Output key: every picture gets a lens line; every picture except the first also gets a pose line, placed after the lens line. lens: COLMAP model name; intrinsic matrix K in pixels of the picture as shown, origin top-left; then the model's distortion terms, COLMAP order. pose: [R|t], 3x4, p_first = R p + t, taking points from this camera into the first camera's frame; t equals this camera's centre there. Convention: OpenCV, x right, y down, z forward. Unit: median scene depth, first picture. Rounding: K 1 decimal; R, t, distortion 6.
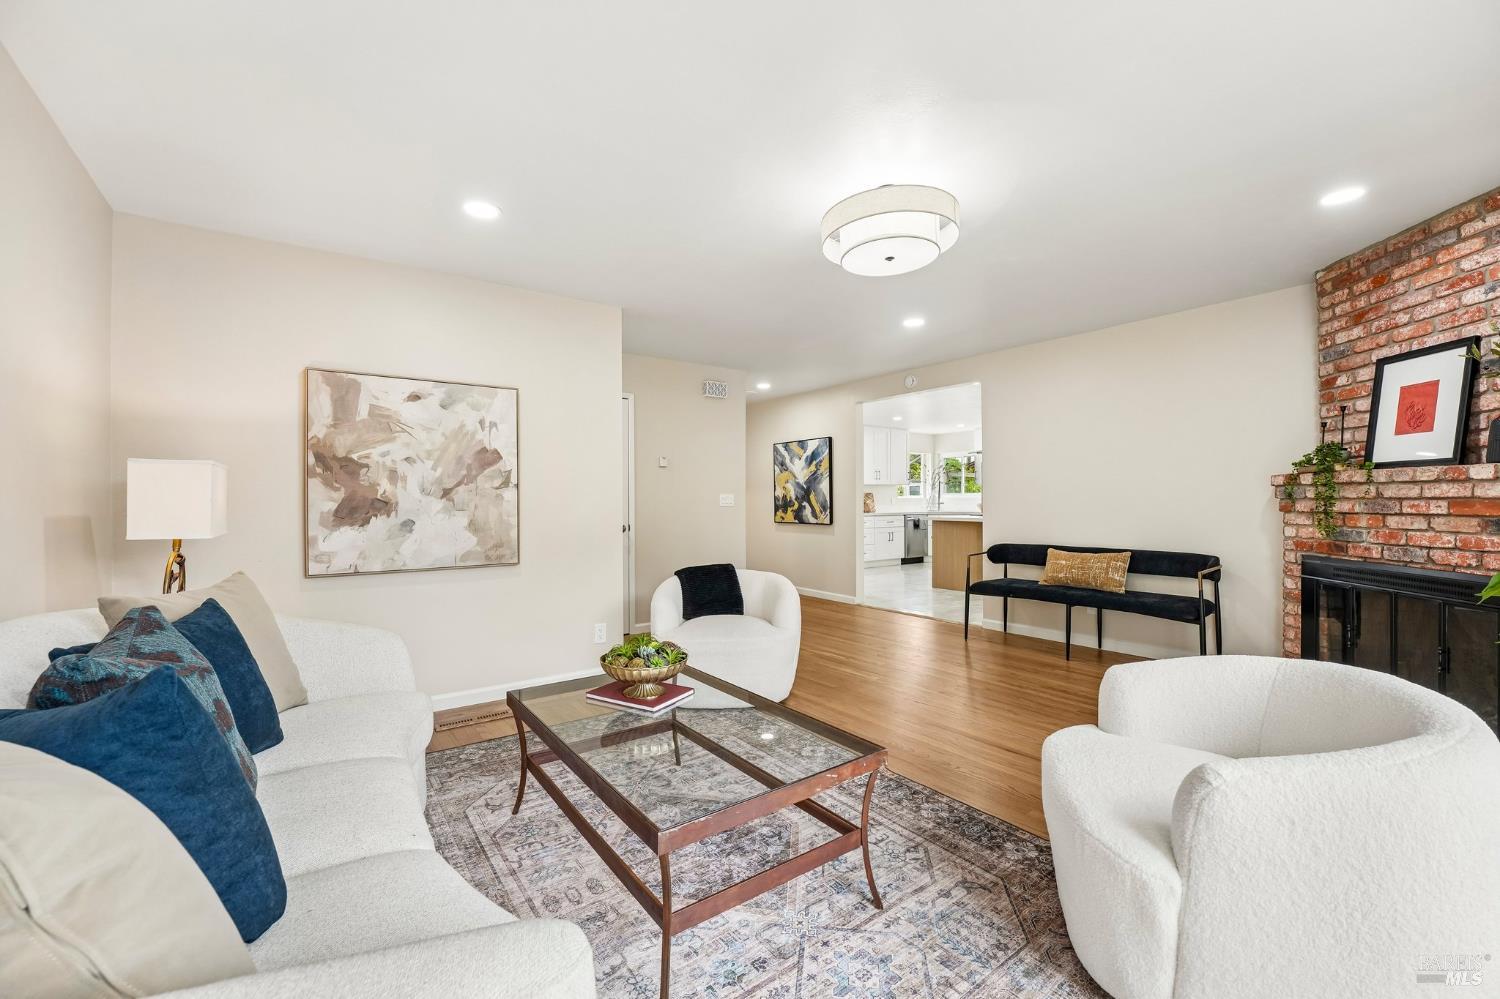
lens RADIAL K [[610.4, 0, 747.9], [0, 610.4, 498.9], [0, 0, 1]] dist [-0.024445, 0.001086]
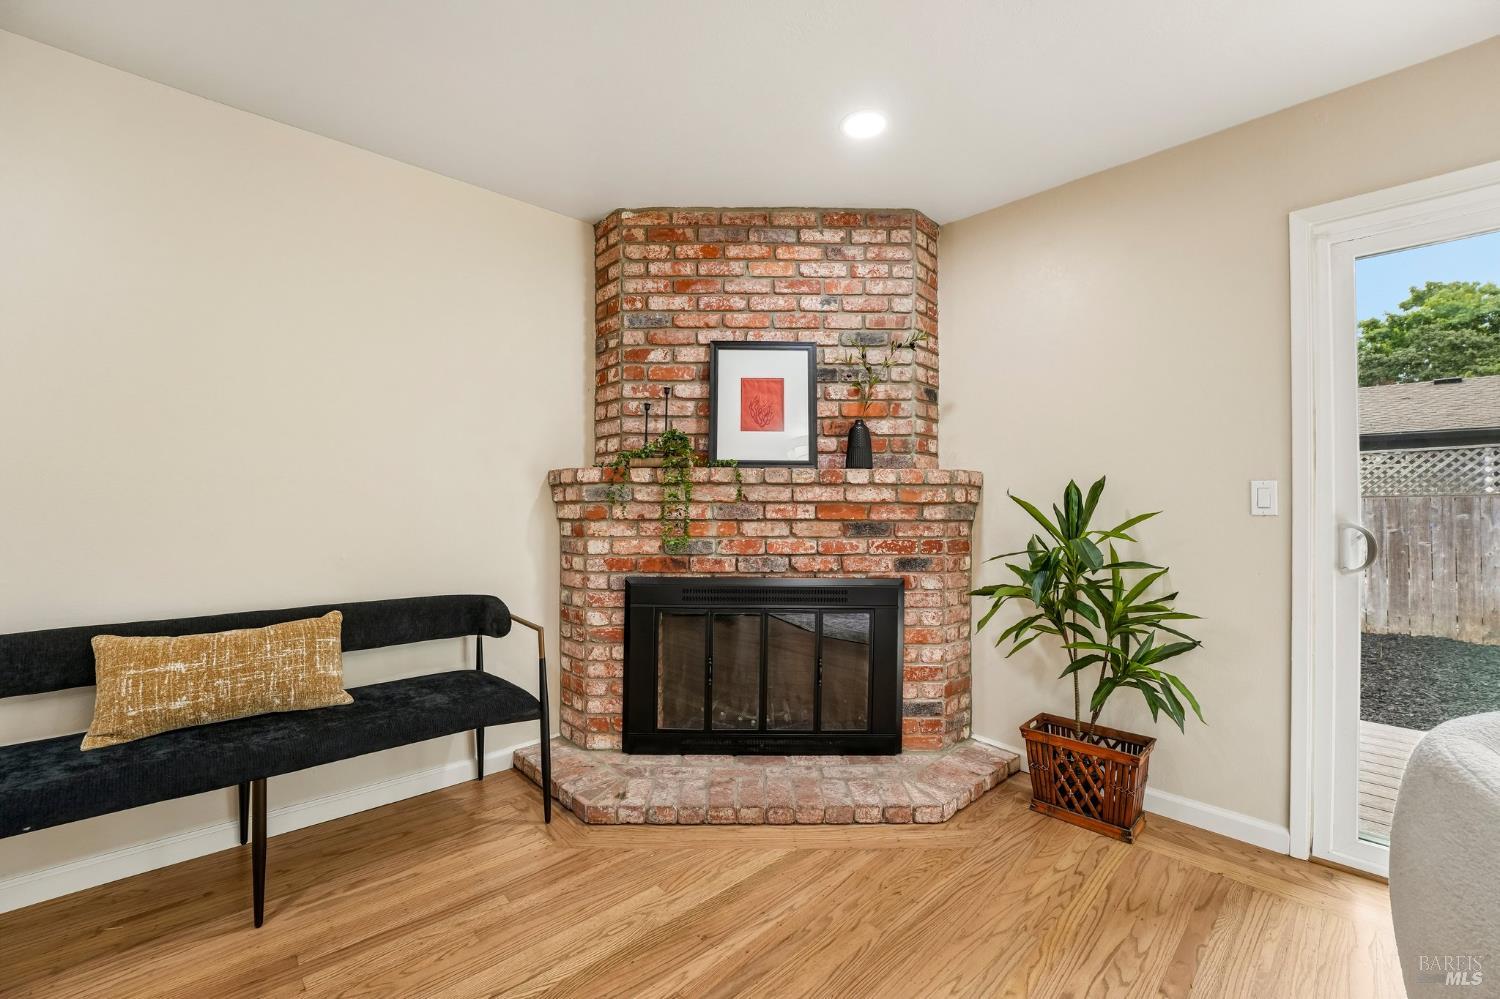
lens RADIAL K [[610.4, 0, 746.2], [0, 610.4, 501.5], [0, 0, 1]] dist [-0.024445, 0.001086]
pose [[-0.105110, 0.007716, 0.994431, 0.185529], [-0.005622, 0.999949, -0.008353, 0.005961], [-0.994445, -0.006469, -0.105062, 1.096148]]
